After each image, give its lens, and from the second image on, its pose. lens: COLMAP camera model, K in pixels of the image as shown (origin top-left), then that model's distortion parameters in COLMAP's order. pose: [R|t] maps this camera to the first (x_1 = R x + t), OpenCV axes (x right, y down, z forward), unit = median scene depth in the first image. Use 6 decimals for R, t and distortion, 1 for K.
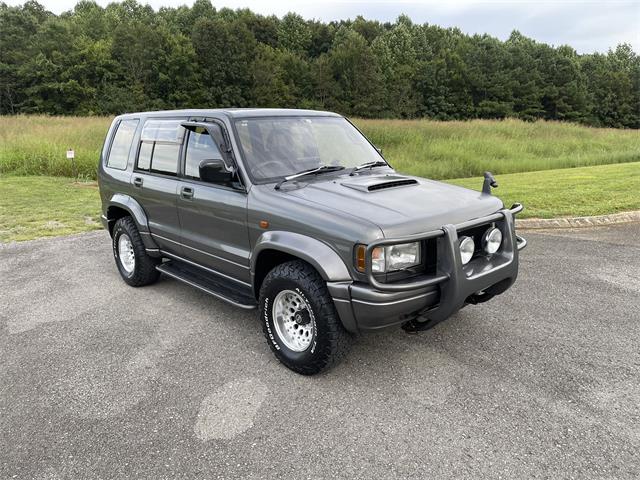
lens RADIAL K [[483.0, 0, 319.0], [0, 483.0, 256.4], [0, 0, 1]] dist [0.091641, -0.127365]
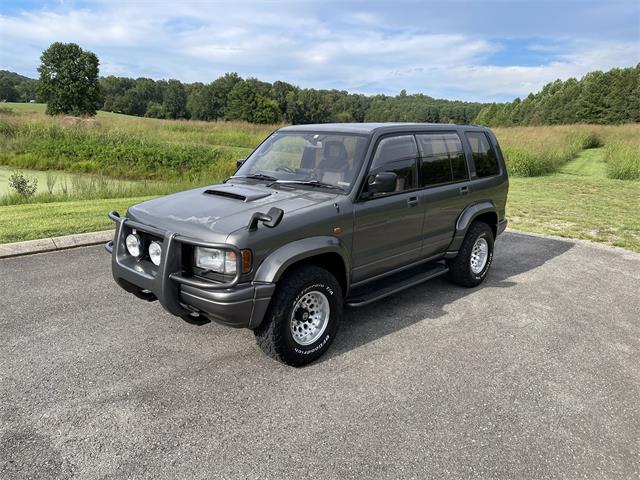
lens RADIAL K [[484.7, 0, 319.0], [0, 484.7, 238.3], [0, 0, 1]] dist [0.069306, -0.089377]
pose [[0.069230, 0.245822, -0.966840, 0.079430], [-0.281473, 0.934601, 0.217471, -0.020002], [0.957069, 0.257083, 0.133894, 0.062352]]
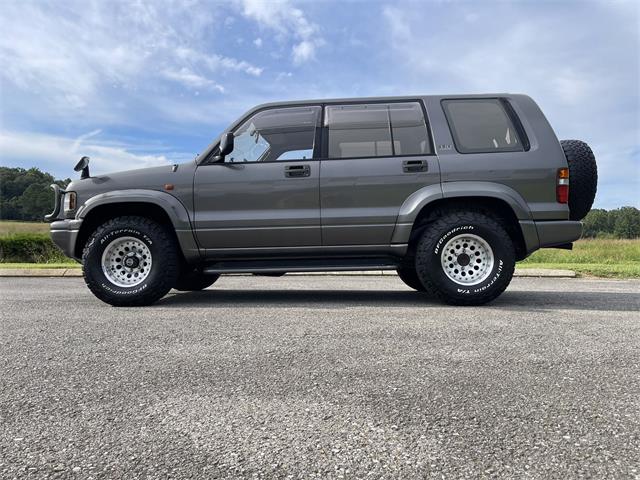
lens RADIAL K [[483.0, 0, 321.7], [0, 483.0, 236.4], [0, 0, 1]] dist [0.091641, -0.127365]
pose [[-0.703071, -0.001709, -0.711117, 0.050680], [-0.159885, 0.974774, 0.155733, -0.015005], [0.692912, 0.223189, -0.685609, 0.138316]]
